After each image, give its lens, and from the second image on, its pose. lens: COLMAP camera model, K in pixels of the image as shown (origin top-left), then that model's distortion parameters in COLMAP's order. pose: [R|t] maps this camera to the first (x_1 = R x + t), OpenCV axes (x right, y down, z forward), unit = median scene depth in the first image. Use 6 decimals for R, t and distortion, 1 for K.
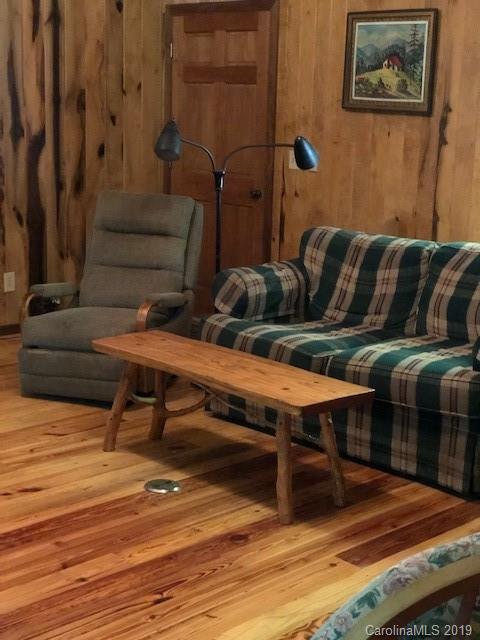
lens RADIAL K [[1051.4, 0, 240.8], [0, 1051.4, 319.6], [0, 0, 1]] dist [0.043542, 0.000000]
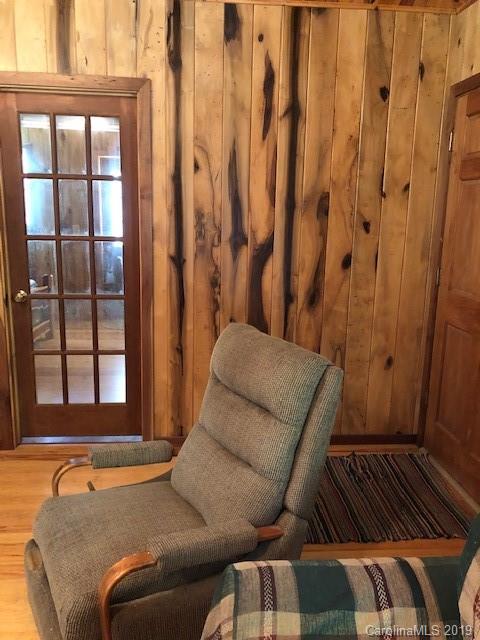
lens RADIAL K [[521.4, 0, 239.9], [0, 521.4, 323.6], [0, 0, 1]] dist [0.031740, -0.022567]
pose [[0.768431, 0.122862, -0.628028, 0.083238], [-0.126972, 0.991157, 0.038543, -0.116610], [0.627210, 0.050124, 0.777236, 0.617371]]
